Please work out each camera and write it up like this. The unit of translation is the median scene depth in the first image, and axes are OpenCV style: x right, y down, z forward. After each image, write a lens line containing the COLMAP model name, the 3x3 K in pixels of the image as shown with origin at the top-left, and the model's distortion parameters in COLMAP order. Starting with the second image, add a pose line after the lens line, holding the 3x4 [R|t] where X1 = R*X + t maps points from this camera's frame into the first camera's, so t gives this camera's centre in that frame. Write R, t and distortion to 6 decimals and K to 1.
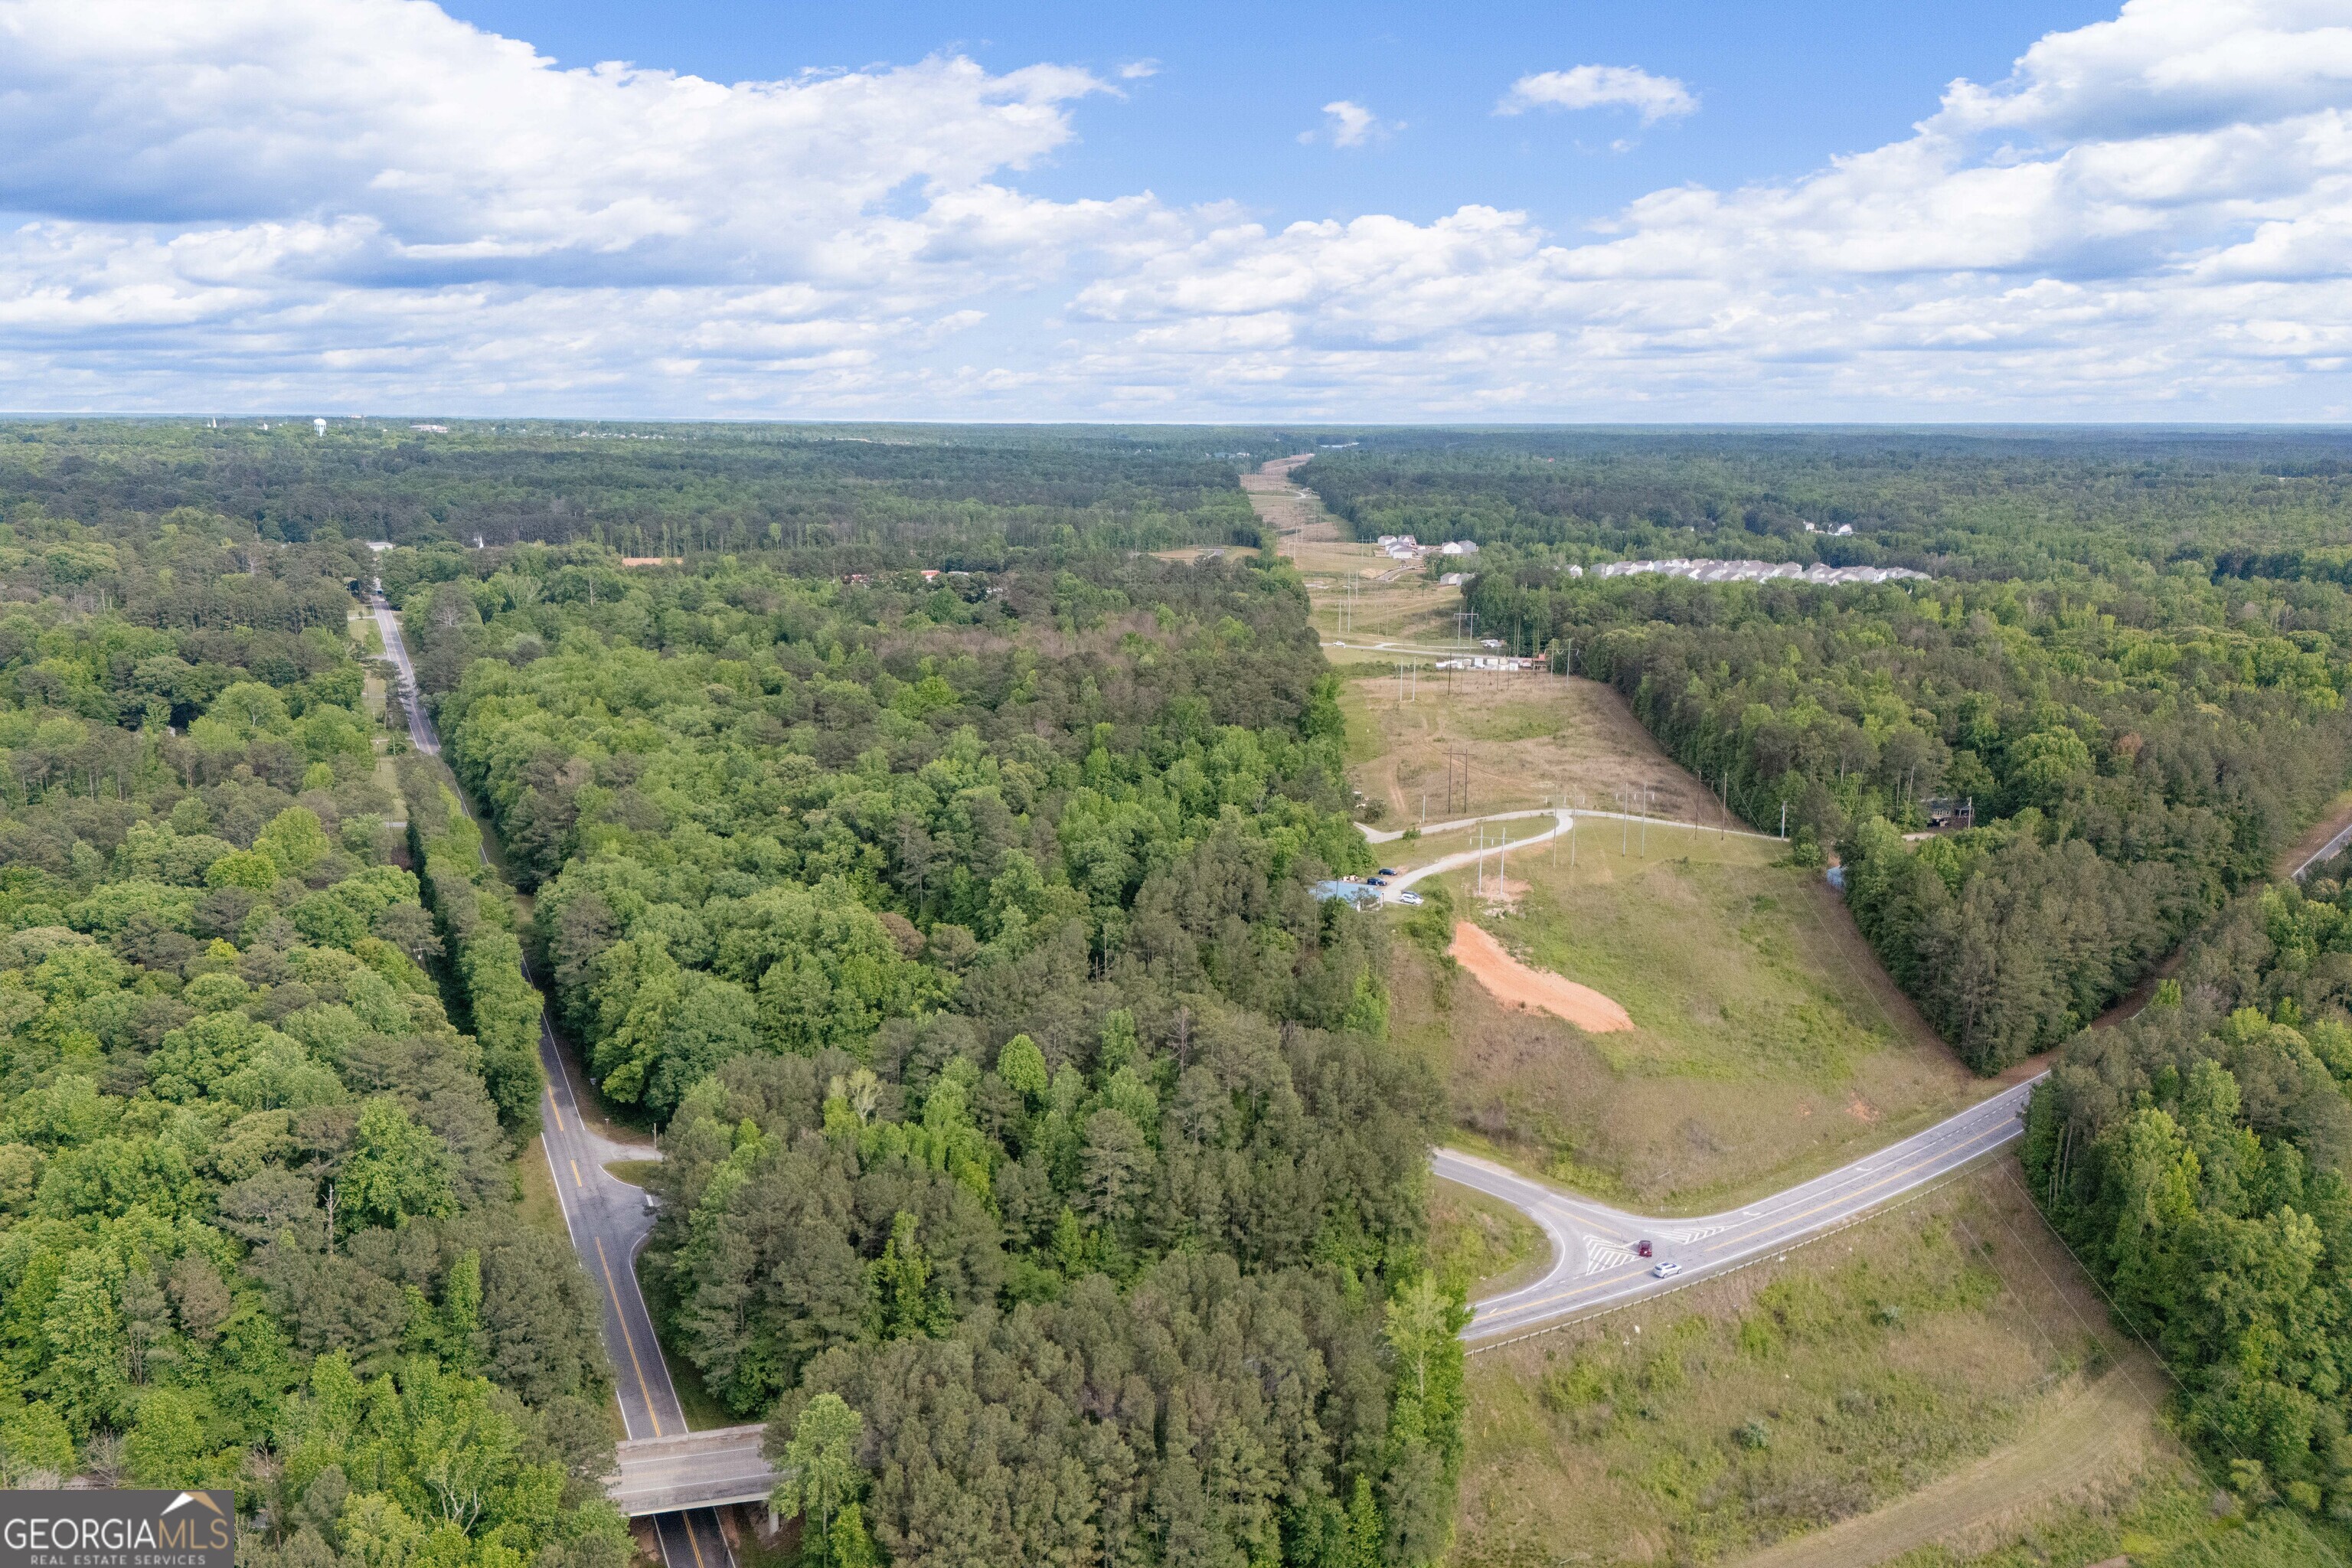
lens RADIAL K [[1774.4, 0, 1176.0], [0, 1774.4, 784.0], [0, 0, 1]] dist [0.078136, -0.088656]
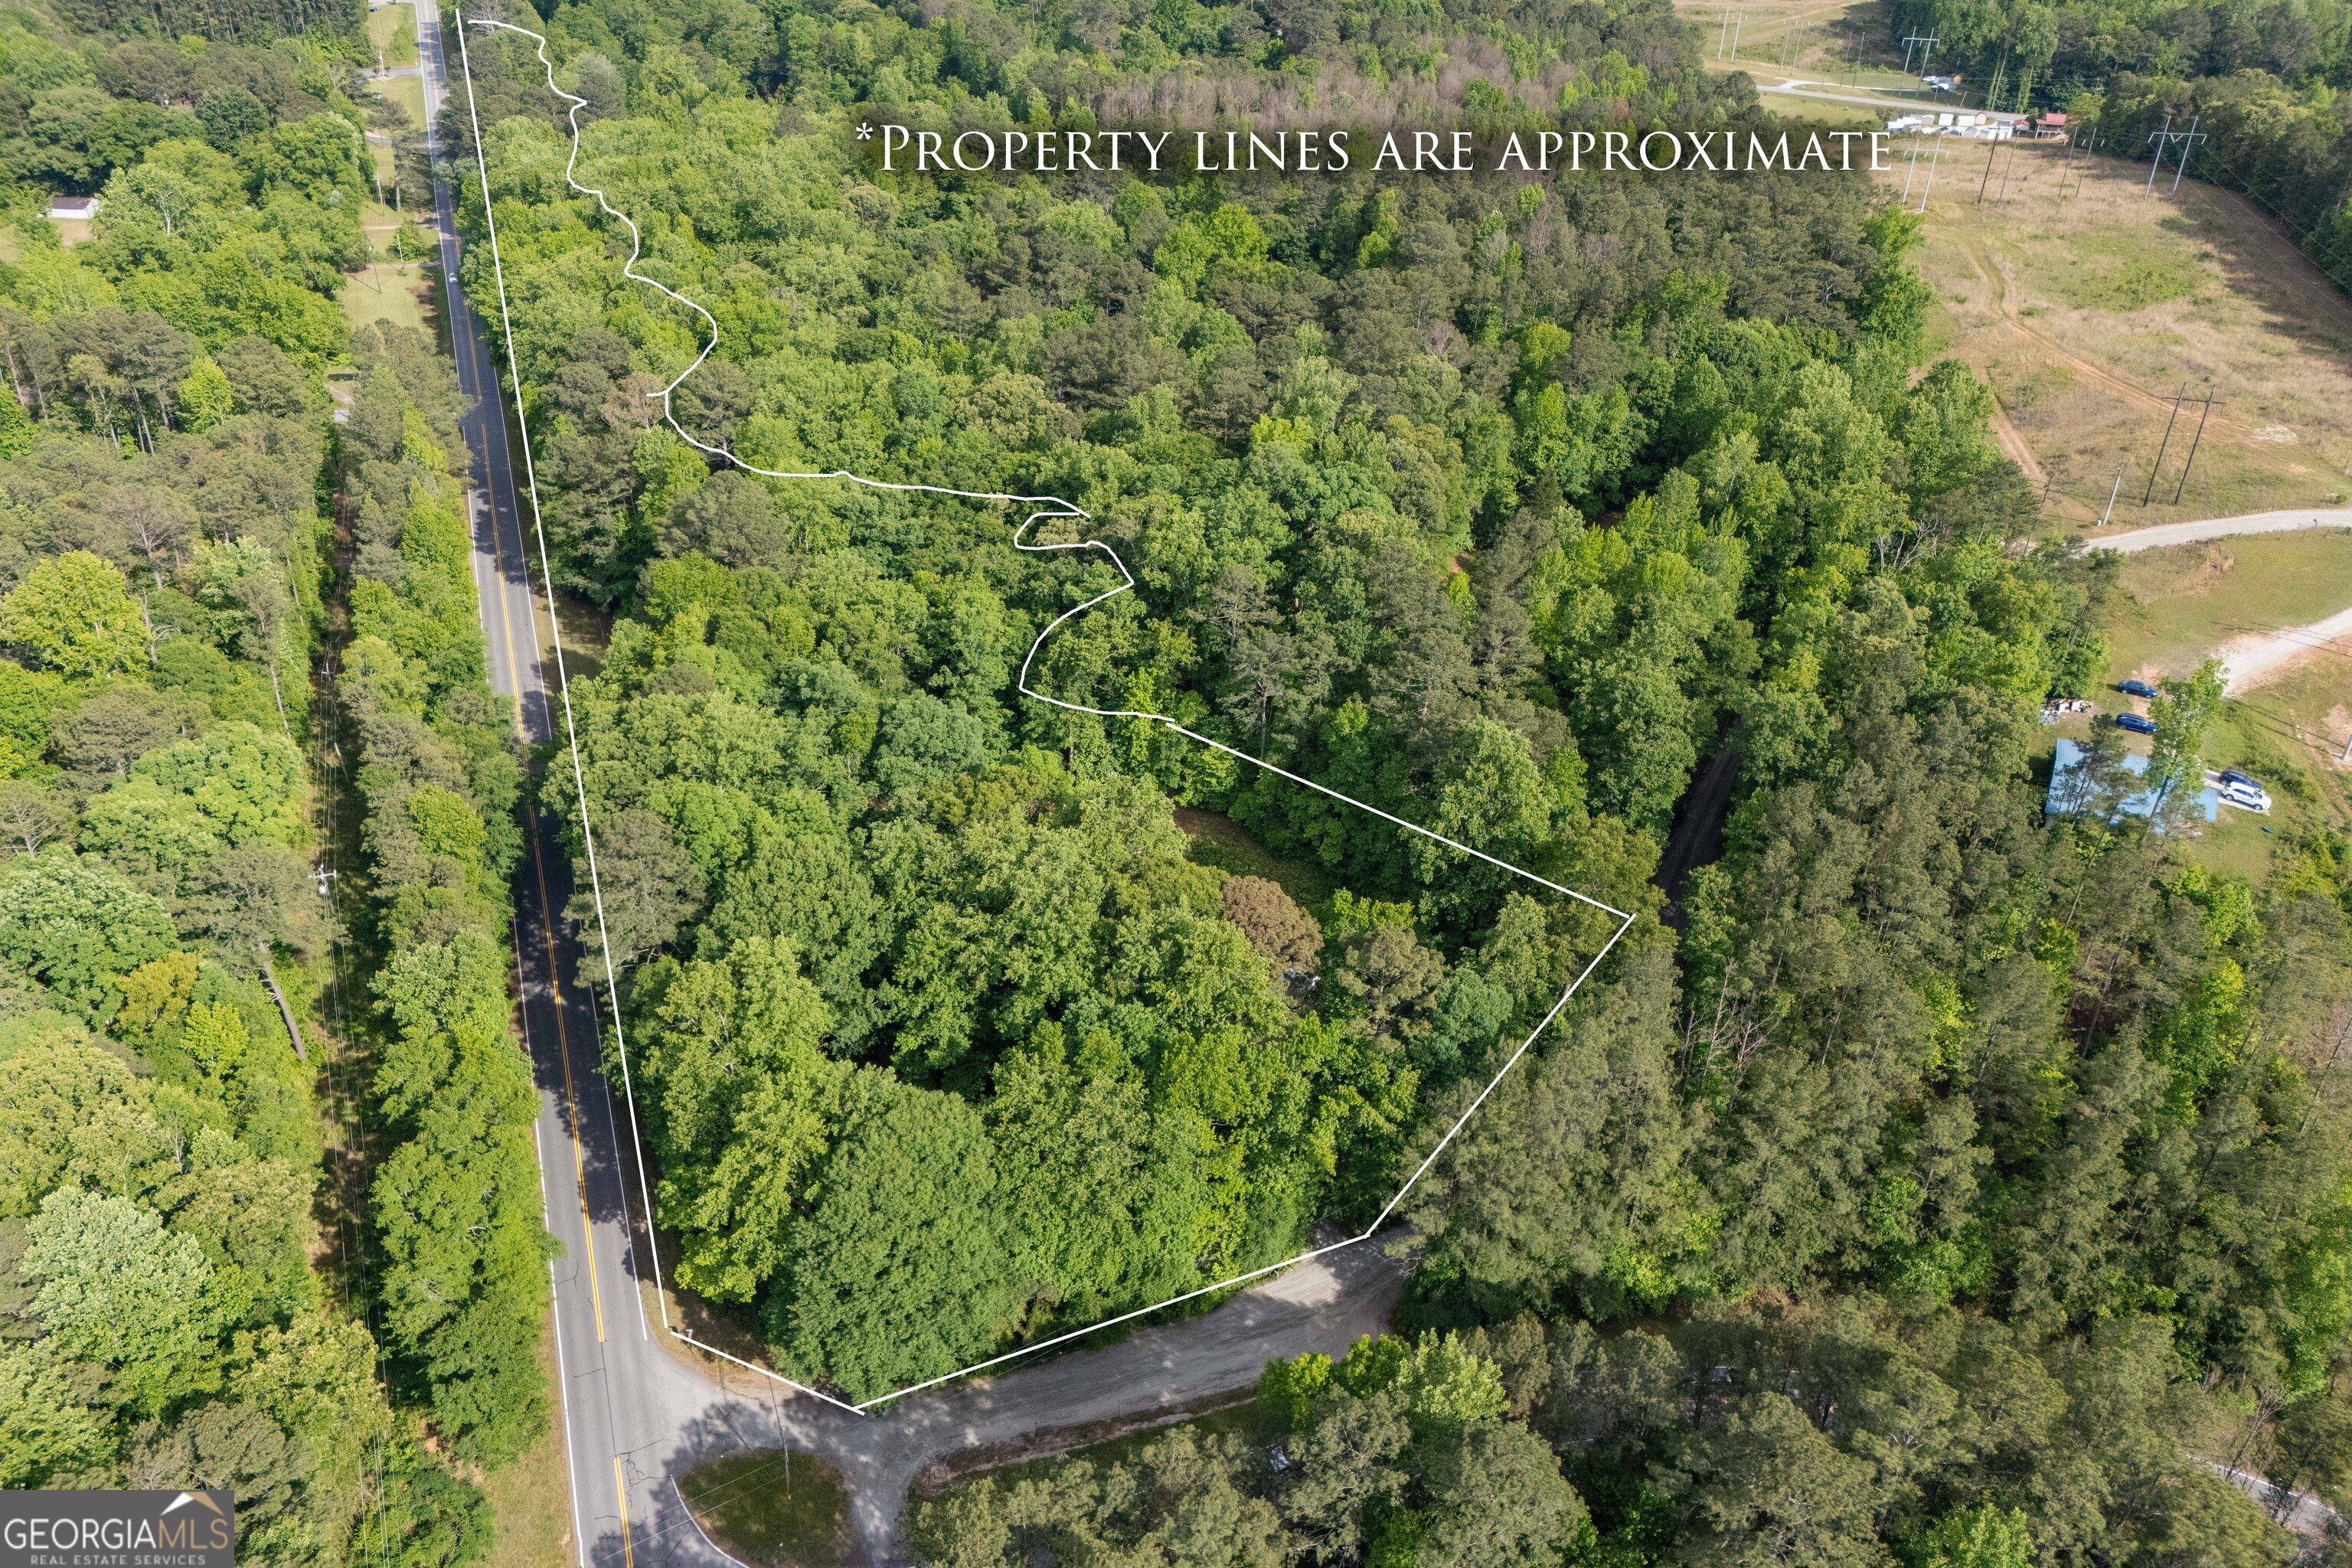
lens RADIAL K [[1774.4, 0, 1176.0], [0, 1774.4, 784.0], [0, 0, 1]] dist [0.078136, -0.088656]
pose [[0.995830, 0.058893, -0.069672, -0.103765], [-0.032778, 0.943694, 0.329193, -0.076034], [0.085136, -0.325536, 0.941689, 0.387275]]
